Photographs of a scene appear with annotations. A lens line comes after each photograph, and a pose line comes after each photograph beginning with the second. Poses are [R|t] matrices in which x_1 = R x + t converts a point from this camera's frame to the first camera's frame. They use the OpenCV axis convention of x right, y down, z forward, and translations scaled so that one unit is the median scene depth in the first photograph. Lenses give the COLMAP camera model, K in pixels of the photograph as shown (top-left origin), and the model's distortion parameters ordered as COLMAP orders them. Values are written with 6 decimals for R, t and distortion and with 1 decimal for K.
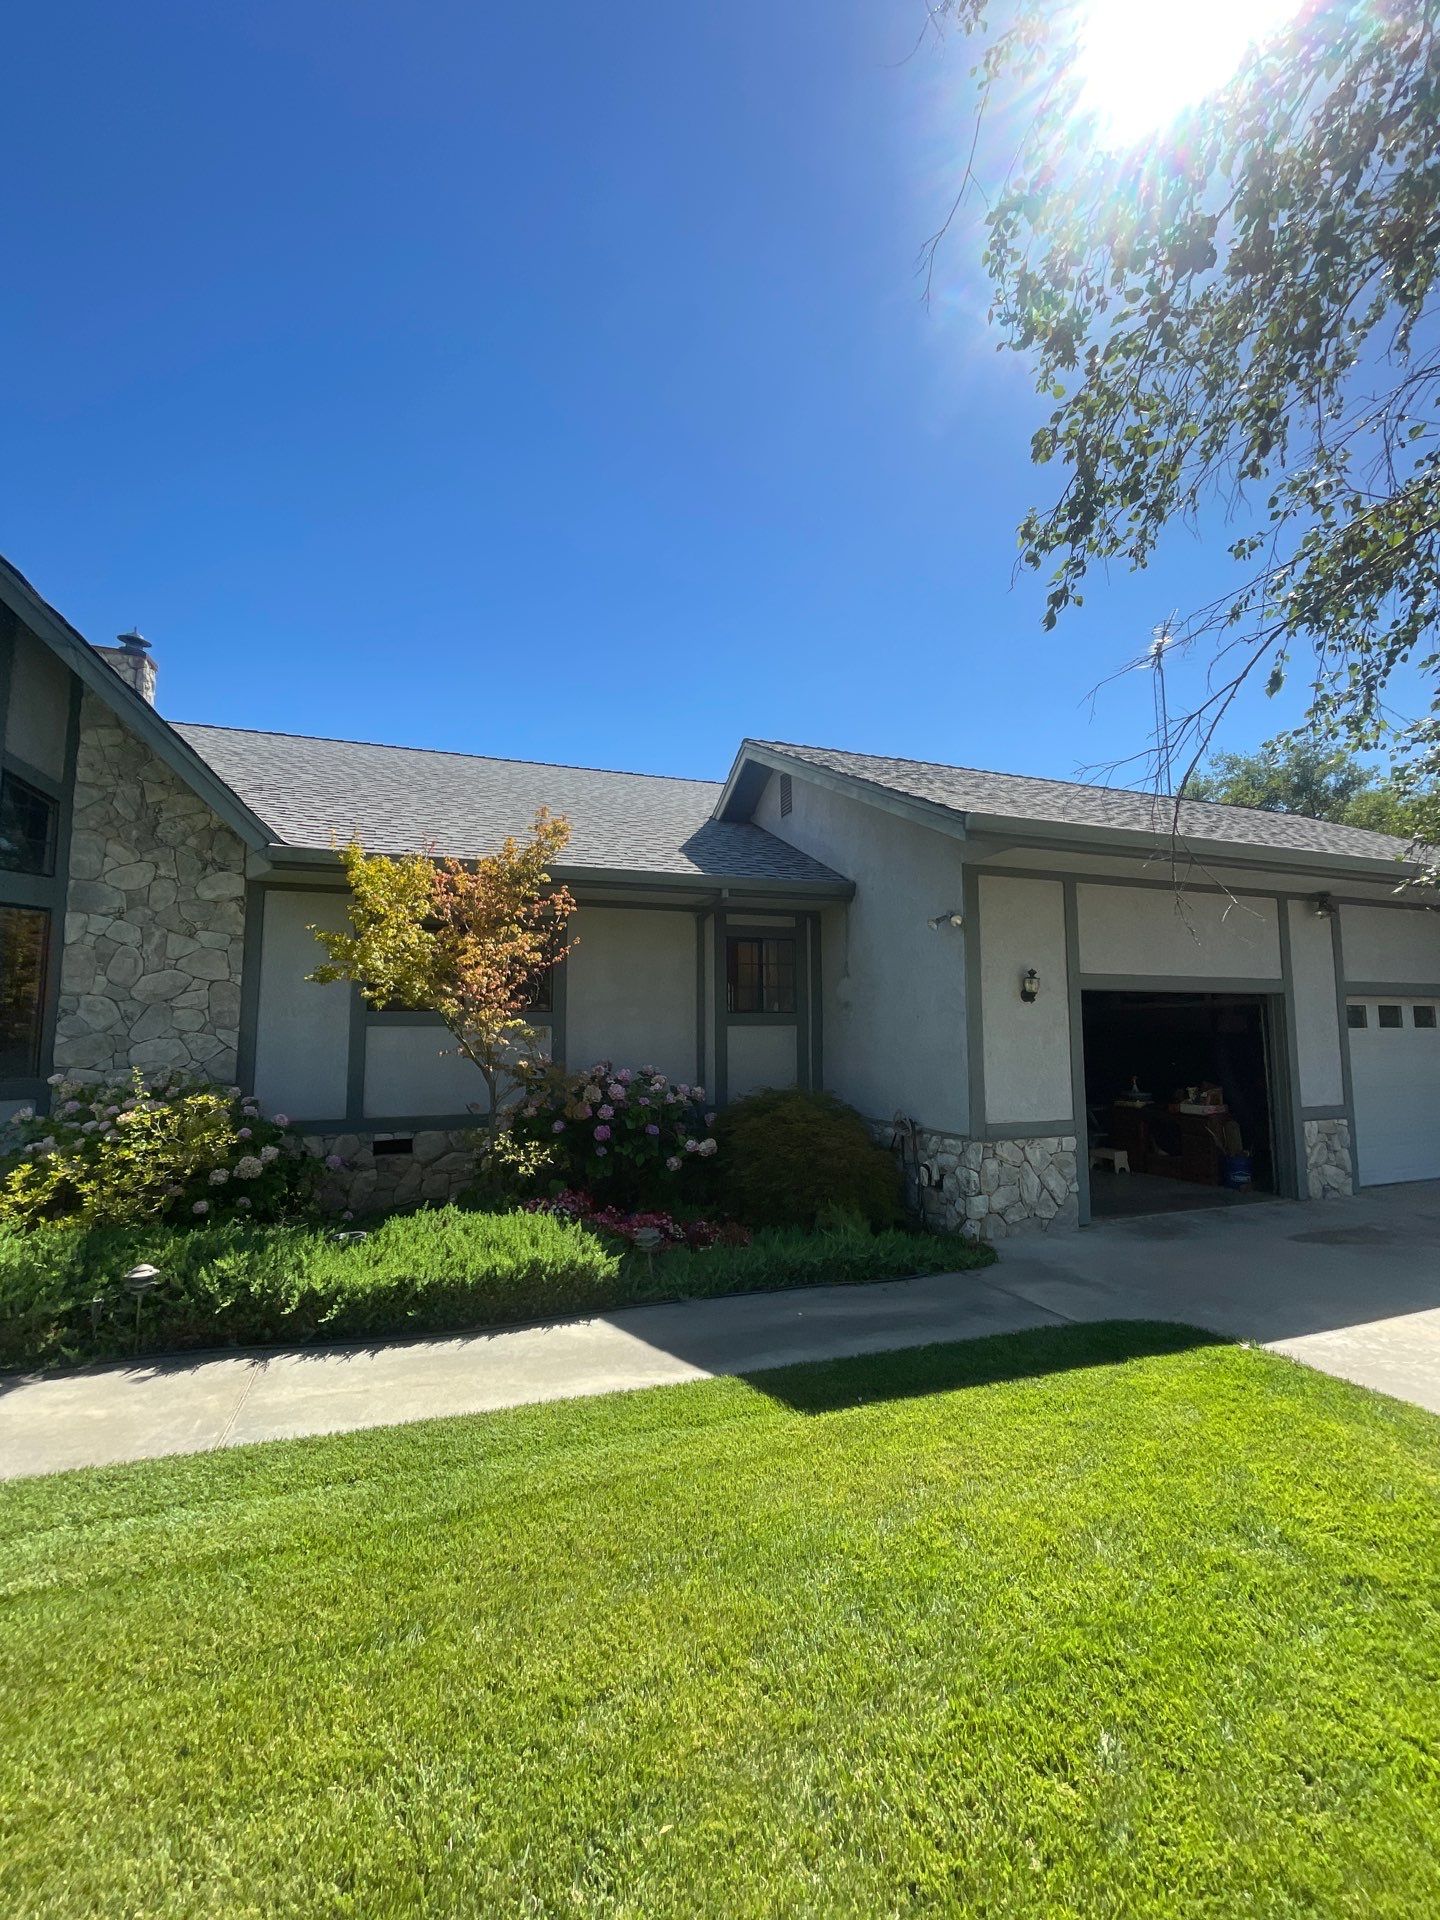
lens RADIAL K [[944.4, 0, 729.2], [0, 944.4, 955.2], [0, 0, 1]] dist [0.003081, -0.001248]
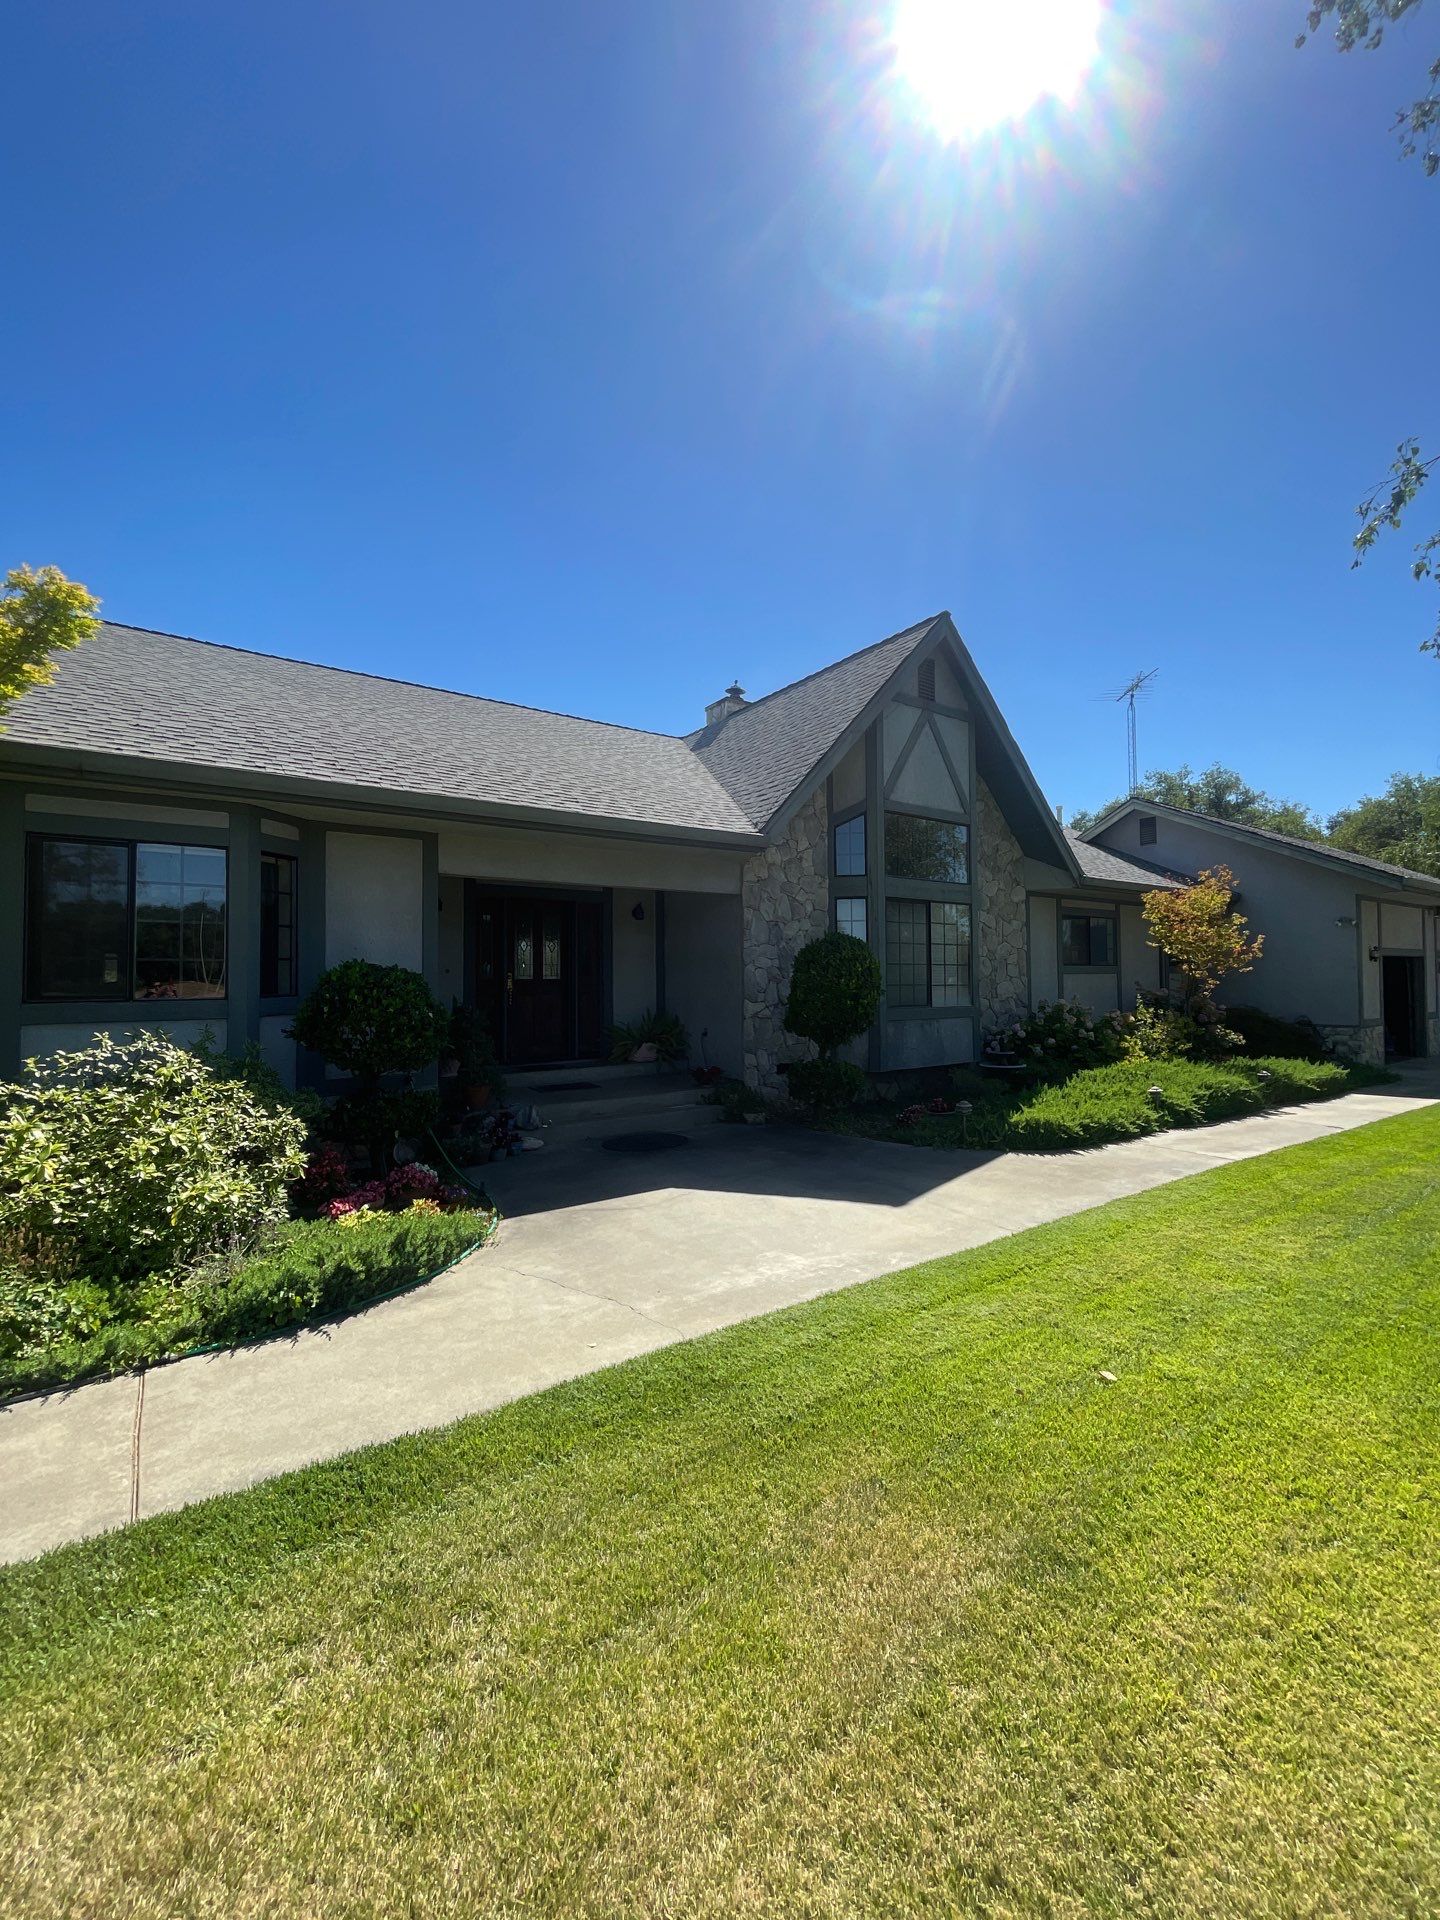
lens RADIAL K [[944.4, 0, 729.2], [0, 944.4, 955.2], [0, 0, 1]] dist [0.003081, -0.001248]
pose [[0.954198, 0.005723, 0.299121, -1.477163], [-0.028614, 0.996979, 0.072206, -0.067313], [-0.297804, -0.077458, 0.951479, -0.494199]]
